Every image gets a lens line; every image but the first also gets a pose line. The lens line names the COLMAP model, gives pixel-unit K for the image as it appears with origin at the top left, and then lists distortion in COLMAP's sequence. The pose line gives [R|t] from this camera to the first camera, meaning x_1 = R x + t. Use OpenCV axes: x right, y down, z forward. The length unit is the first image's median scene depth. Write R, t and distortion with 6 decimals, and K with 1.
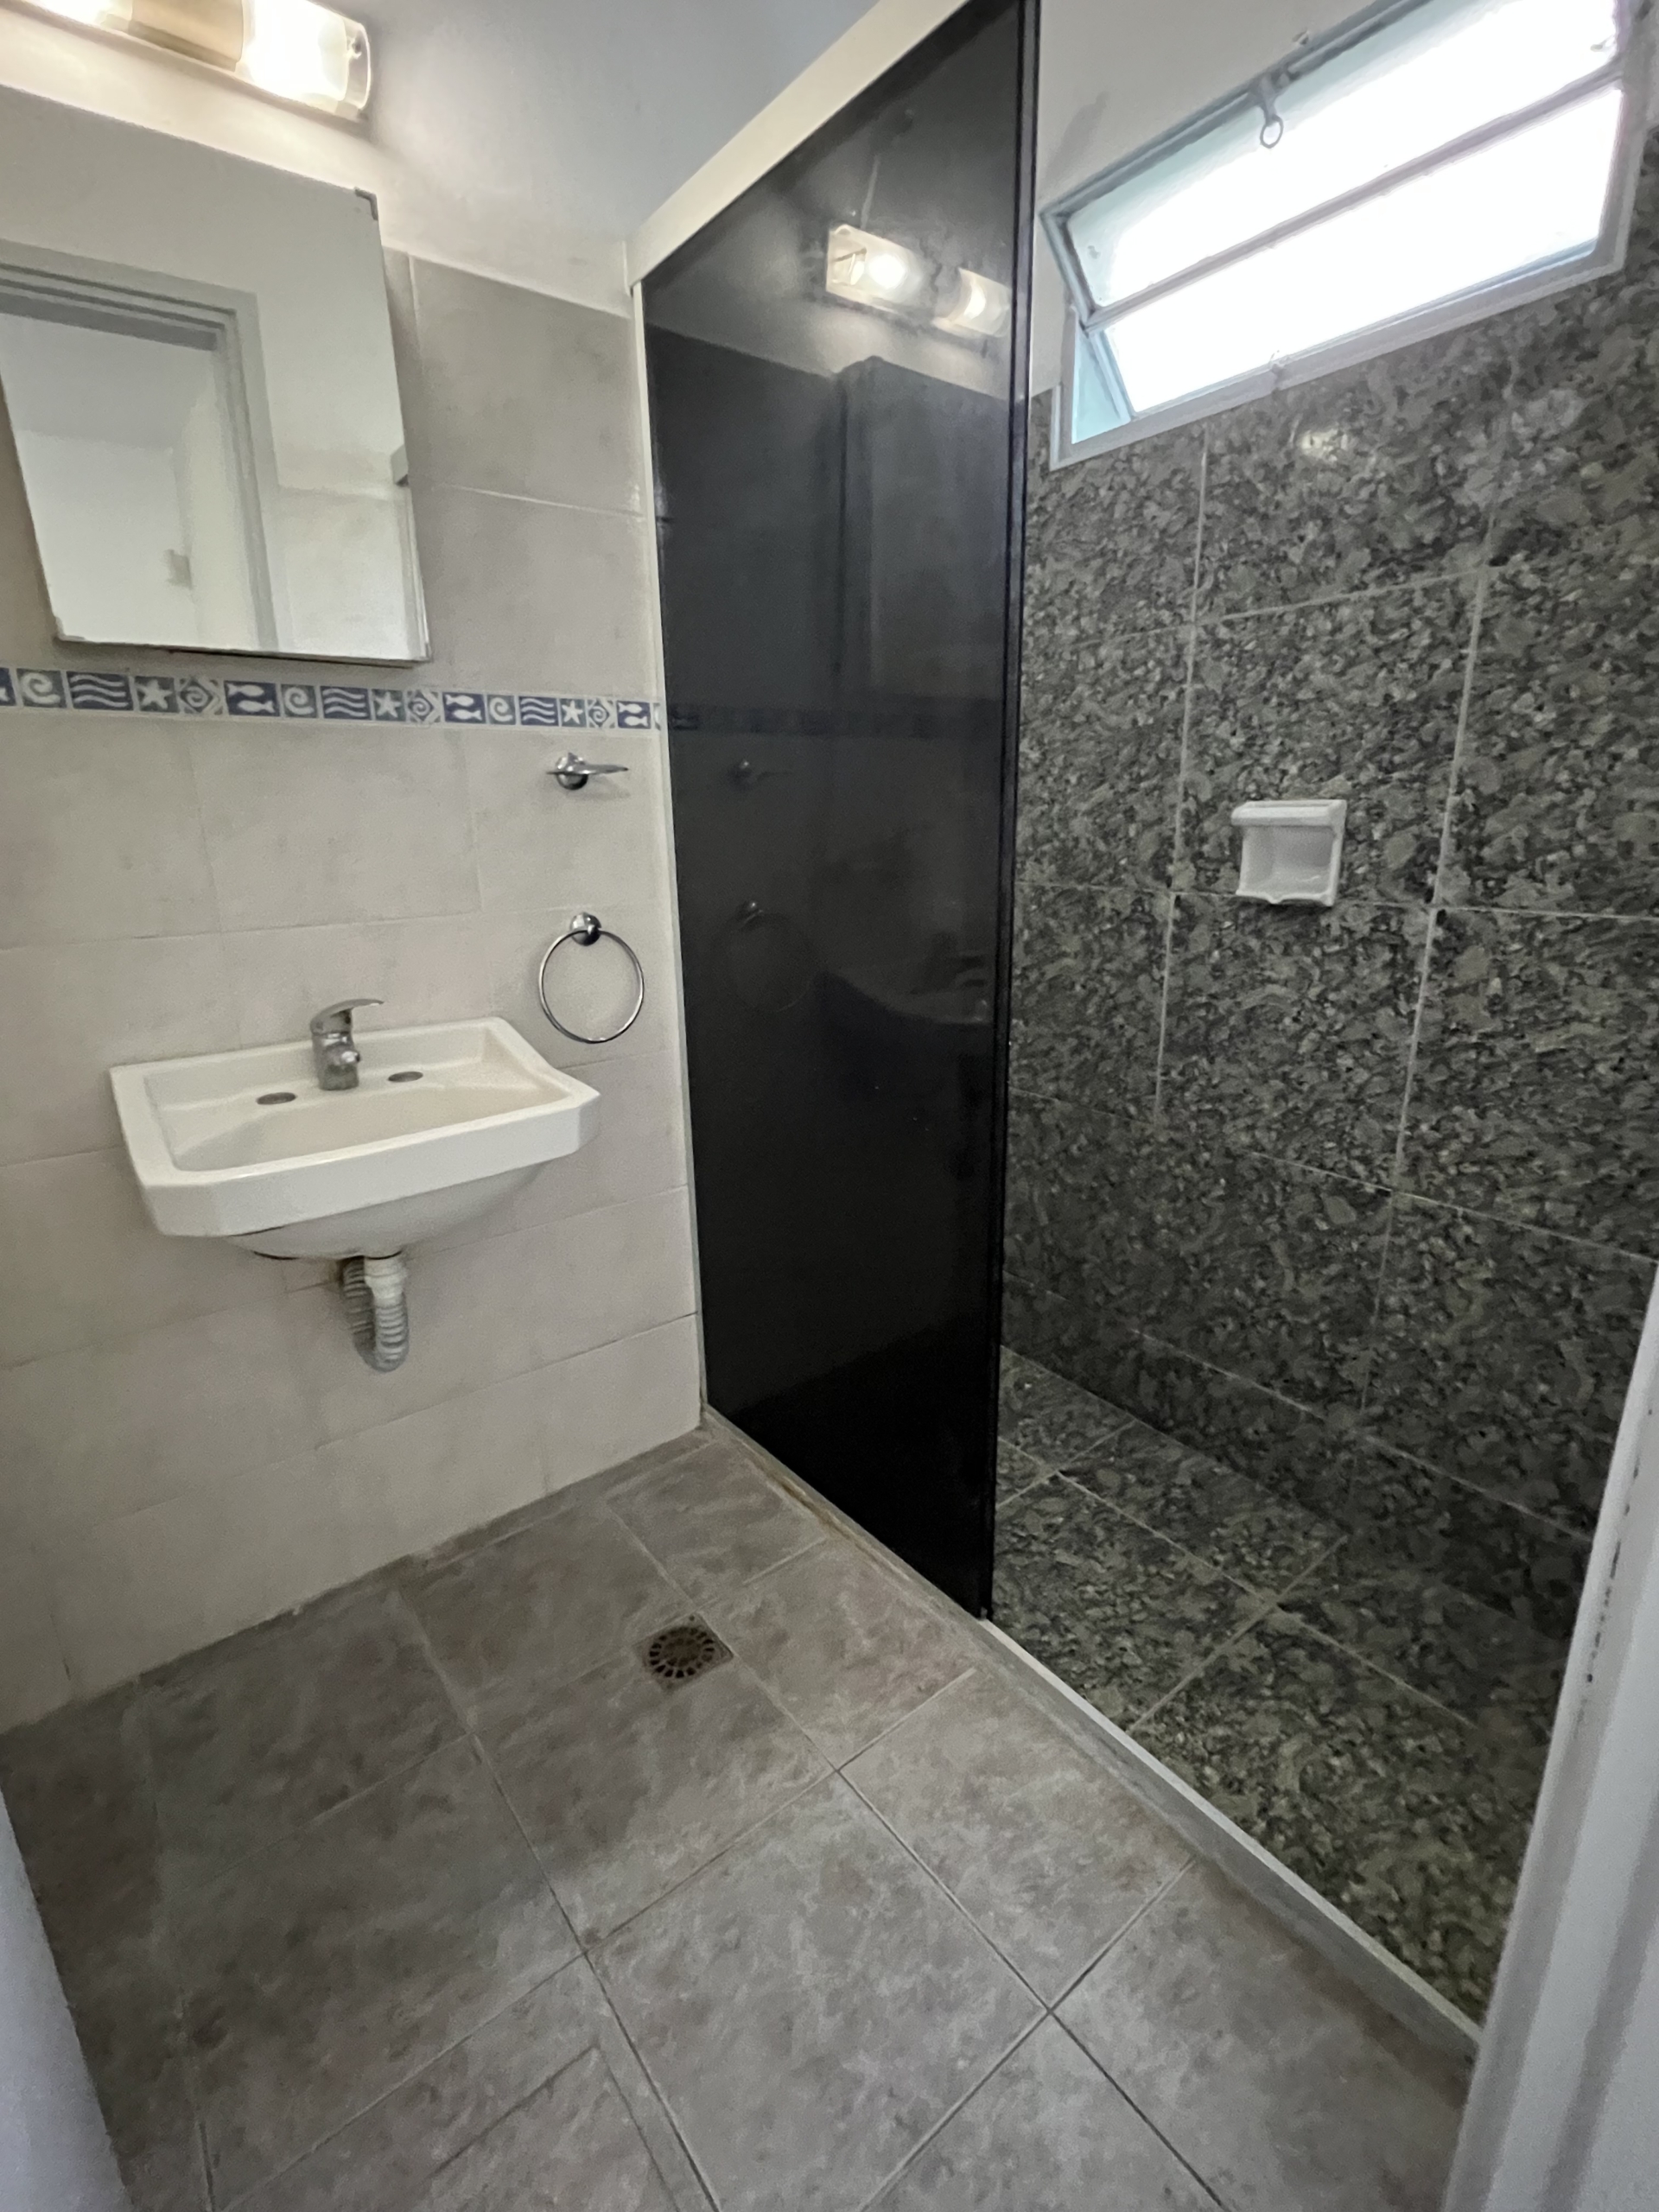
lens RADIAL K [[1114.2, 0, 829.5], [0, 1114.2, 1106.0], [0, 0, 1]] dist [0.032059, 0.000064]
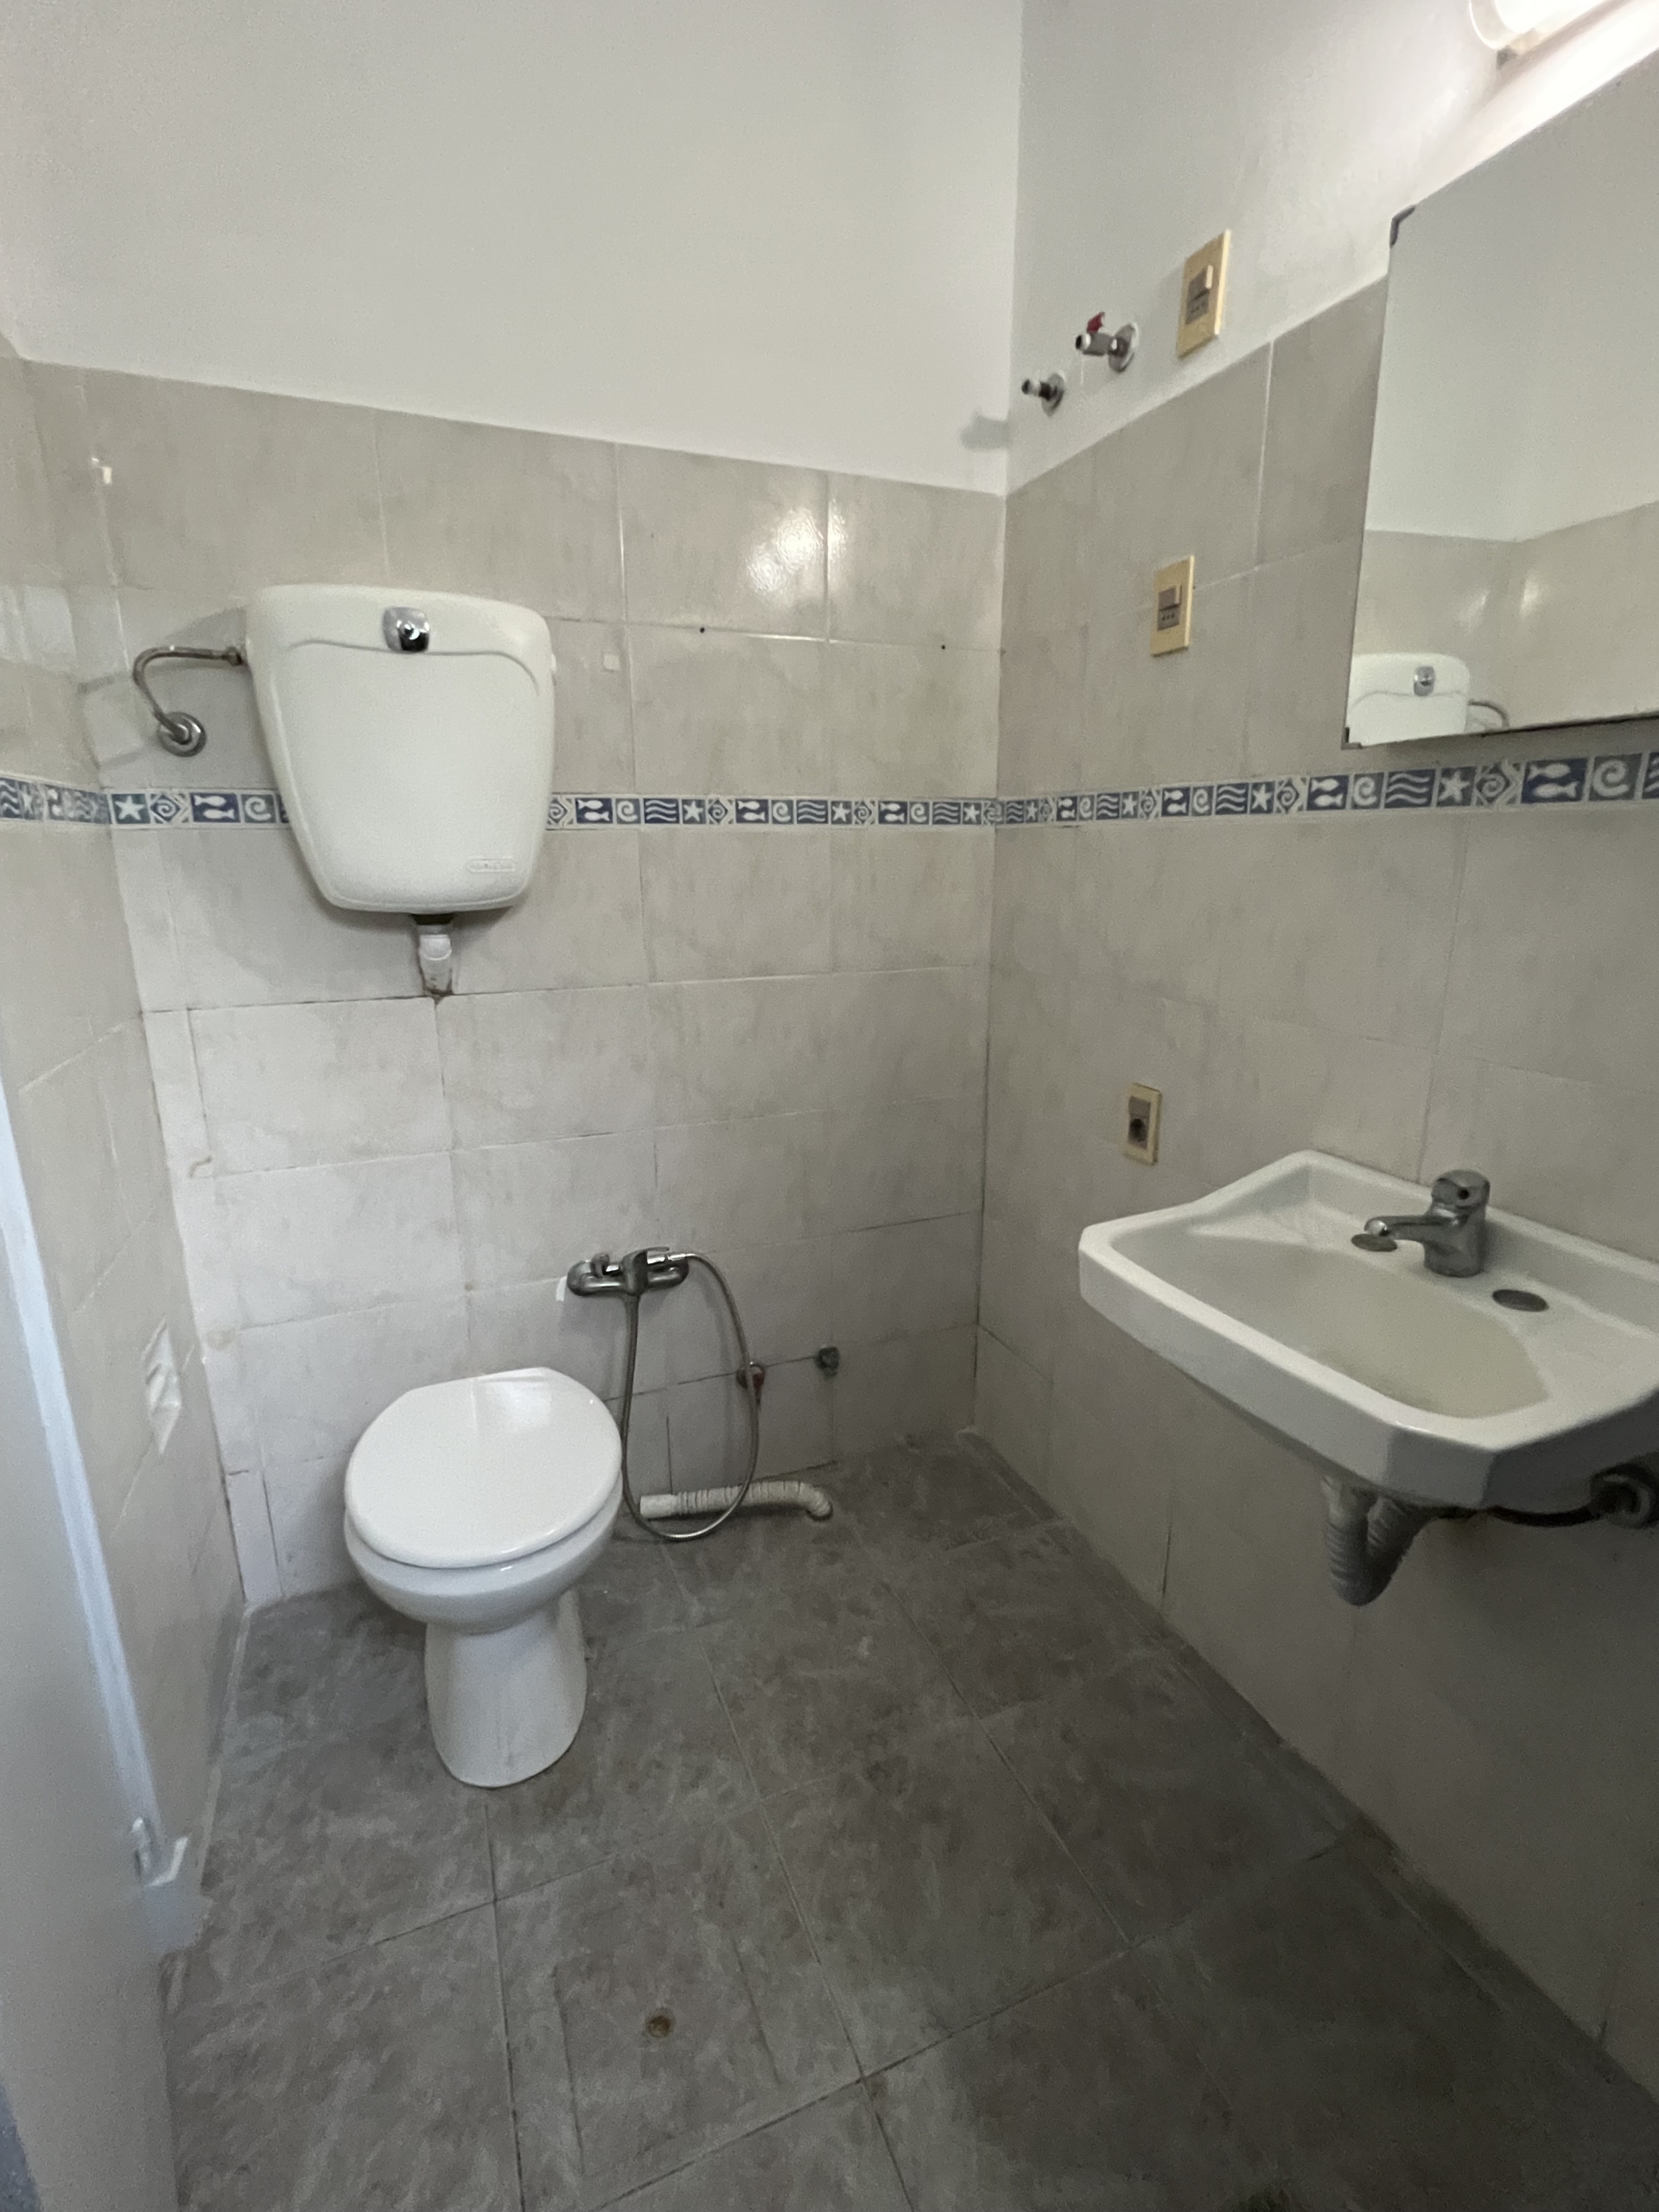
lens RADIAL K [[1081.4, 0, 831.3], [0, 1081.4, 1157.0], [0, 0, 1]] dist [0.120647, -0.000385]
pose [[-0.270475, 0.260087, -0.926929, 0.539135], [-0.304285, 0.890365, 0.338617, -0.291551], [0.913375, 0.373638, -0.161681, 0.915496]]
